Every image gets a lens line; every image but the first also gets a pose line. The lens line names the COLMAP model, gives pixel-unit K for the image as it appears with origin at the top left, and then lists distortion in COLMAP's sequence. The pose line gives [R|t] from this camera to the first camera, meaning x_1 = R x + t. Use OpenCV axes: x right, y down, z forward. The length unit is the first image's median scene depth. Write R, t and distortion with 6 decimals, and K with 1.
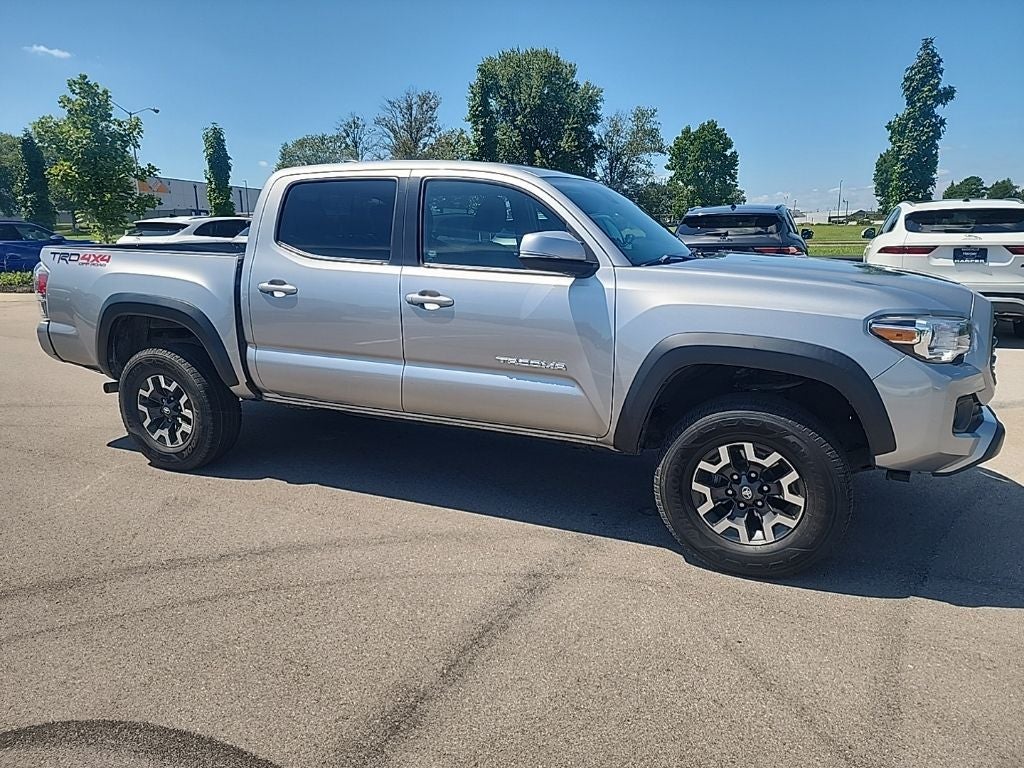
lens RADIAL K [[692.4, 0, 520.0], [0, 692.4, 380.0], [0, 0, 1]] dist [0.062523, -0.054981]
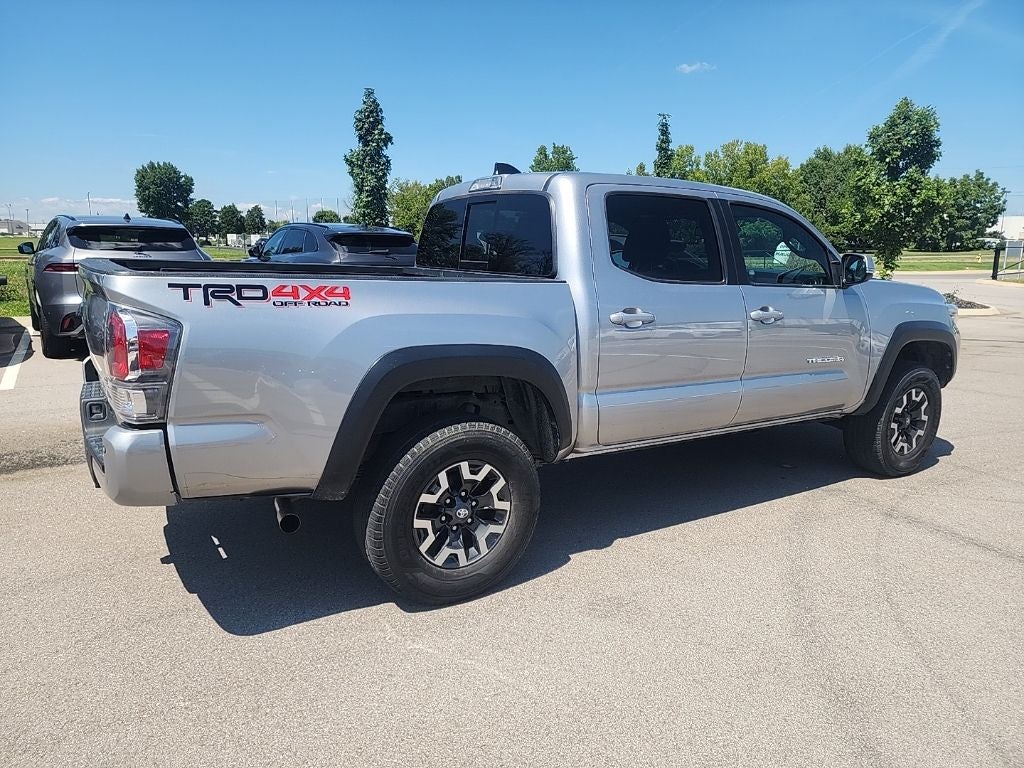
lens RADIAL K [[692.4, 0, 520.0], [0, 692.4, 380.0], [0, 0, 1]] dist [0.062523, -0.054981]
pose [[0.545585, -0.138731, 0.826493, -0.929716], [0.156788, 0.985687, 0.061954, -0.106449], [-0.823259, 0.095783, 0.559527, 0.527950]]
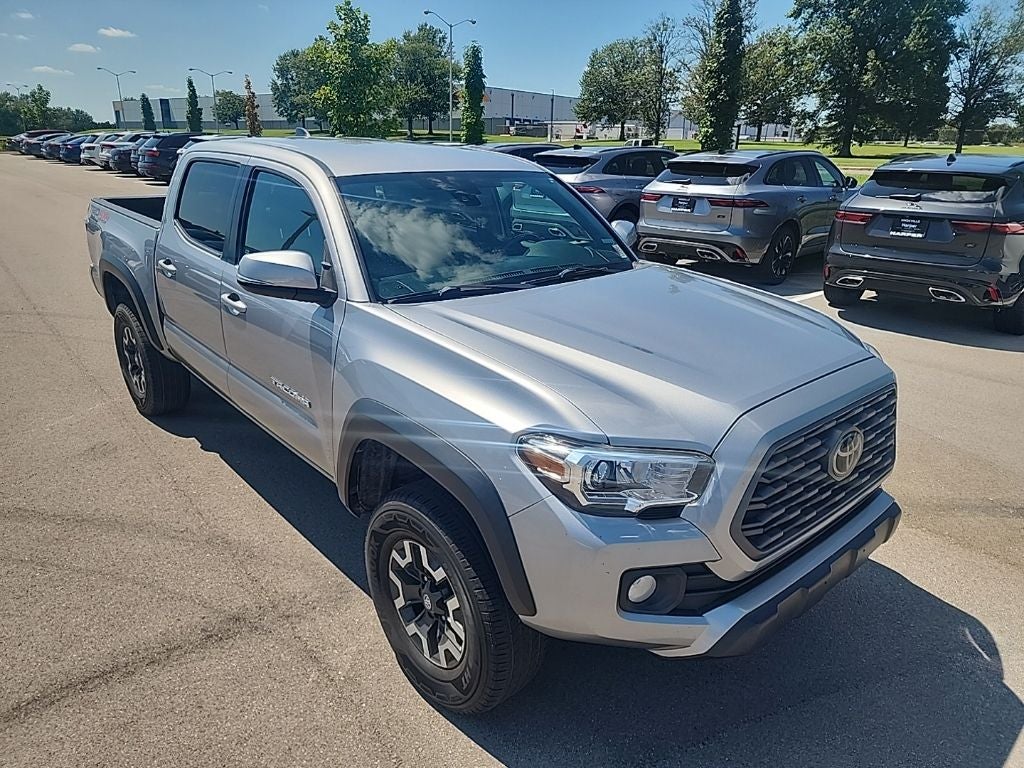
lens RADIAL K [[694.4, 0, 512.0], [0, 694.4, 384.0], [0, 0, 1]] dist [0.067179, -0.060012]
pose [[0.905719, 0.166222, -0.389929, 0.442689], [-0.116778, 0.982154, 0.147431, -0.141556], [0.407476, -0.087996, 0.908966, 0.204369]]
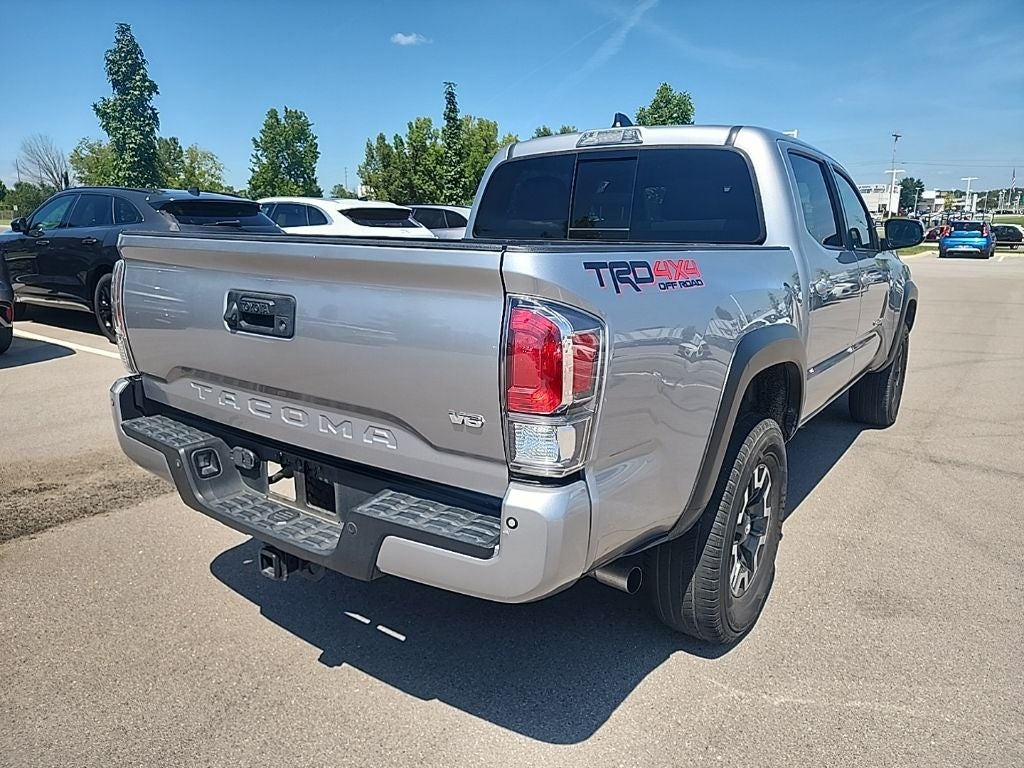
lens RADIAL K [[692.4, 0, 520.0], [0, 692.4, 380.0], [0, 0, 1]] dist [0.062523, -0.054981]
pose [[0.200828, -0.201340, 0.958713, -0.974308], [0.194858, 0.967306, 0.162326, -0.184253], [-0.960051, 0.154213, 0.233494, 0.948473]]
